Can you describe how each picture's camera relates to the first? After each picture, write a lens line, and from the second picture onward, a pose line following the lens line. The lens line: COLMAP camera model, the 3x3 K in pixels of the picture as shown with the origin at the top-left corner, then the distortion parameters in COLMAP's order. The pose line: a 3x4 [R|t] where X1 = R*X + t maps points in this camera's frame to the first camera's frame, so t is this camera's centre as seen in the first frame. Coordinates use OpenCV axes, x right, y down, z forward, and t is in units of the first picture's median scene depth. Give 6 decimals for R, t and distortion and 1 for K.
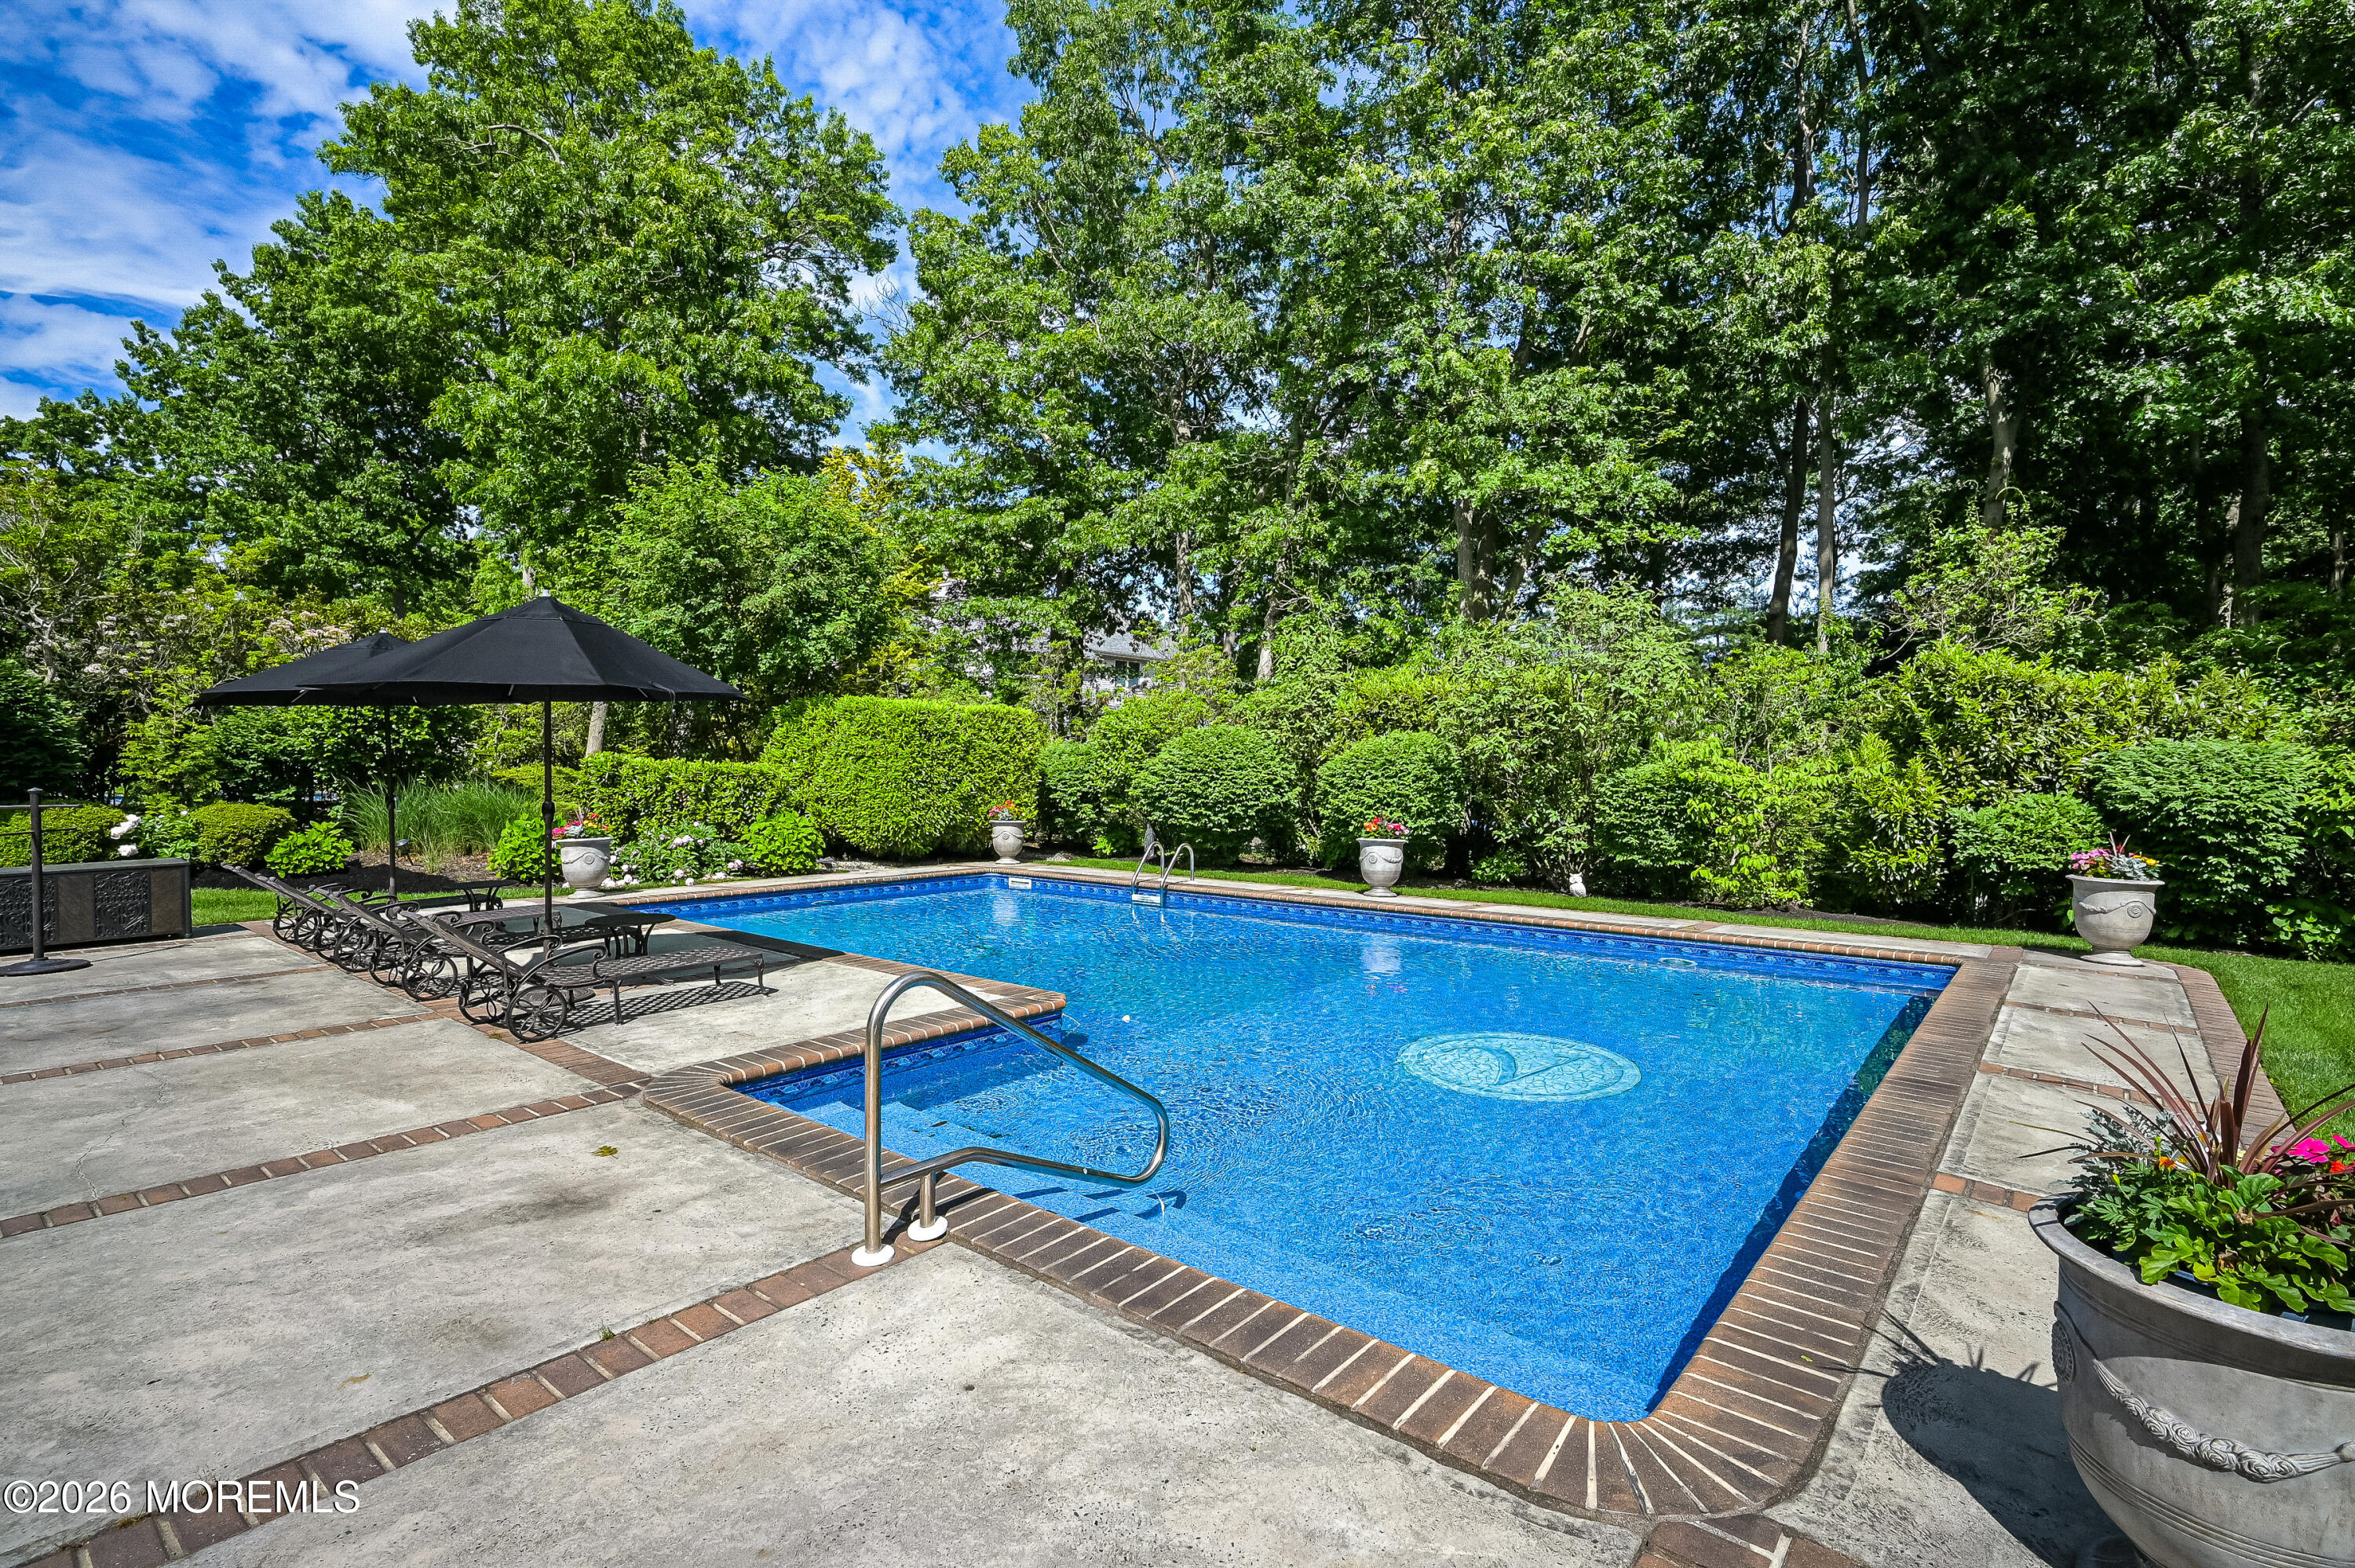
lens RADIAL K [[1084.7, 0, 1193.8], [0, 1084.7, 782.6], [0, 0, 1]] dist [-0.004757, 0.001211]
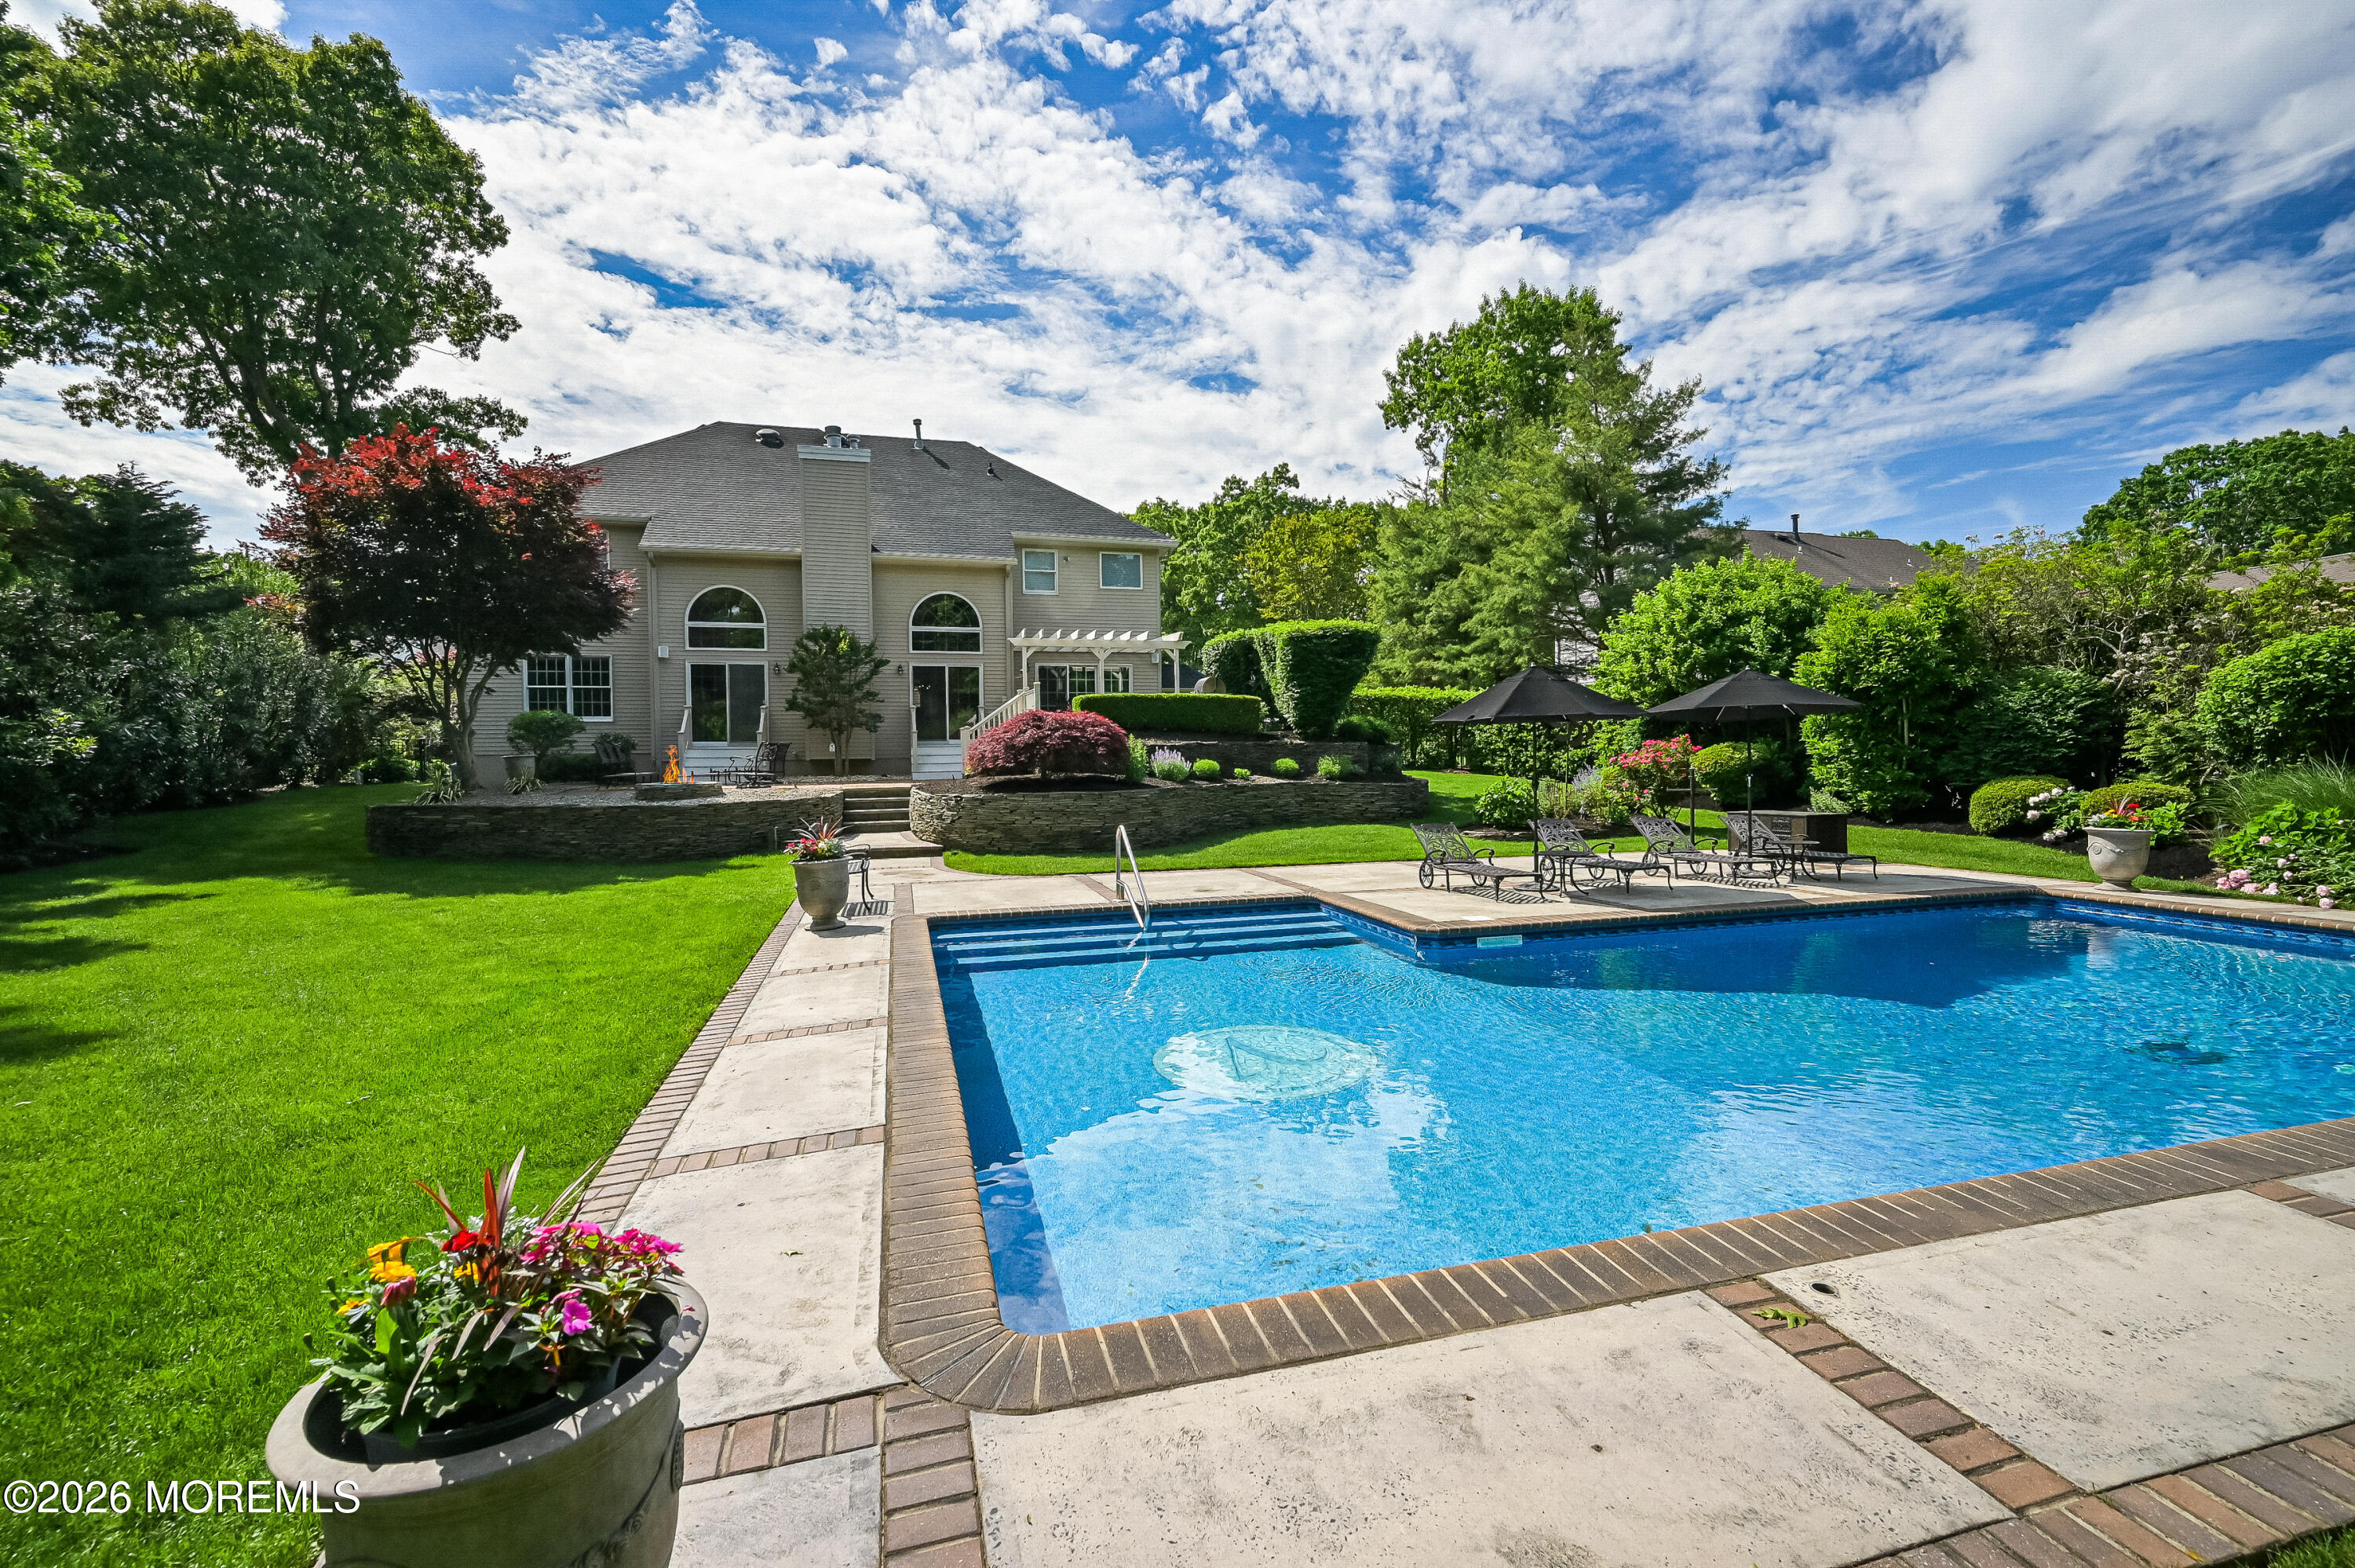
lens RADIAL K [[1054.0, 0, 1193.6], [0, 1054.0, 773.8], [0, 0, 1]] dist [-0.002395, 0.000546]
pose [[-0.558541, 0.020345, -0.829227, 0.527699], [0.002001, 0.999729, 0.023181, -0.015690], [0.829474, 0.011288, -0.558431, 0.684603]]
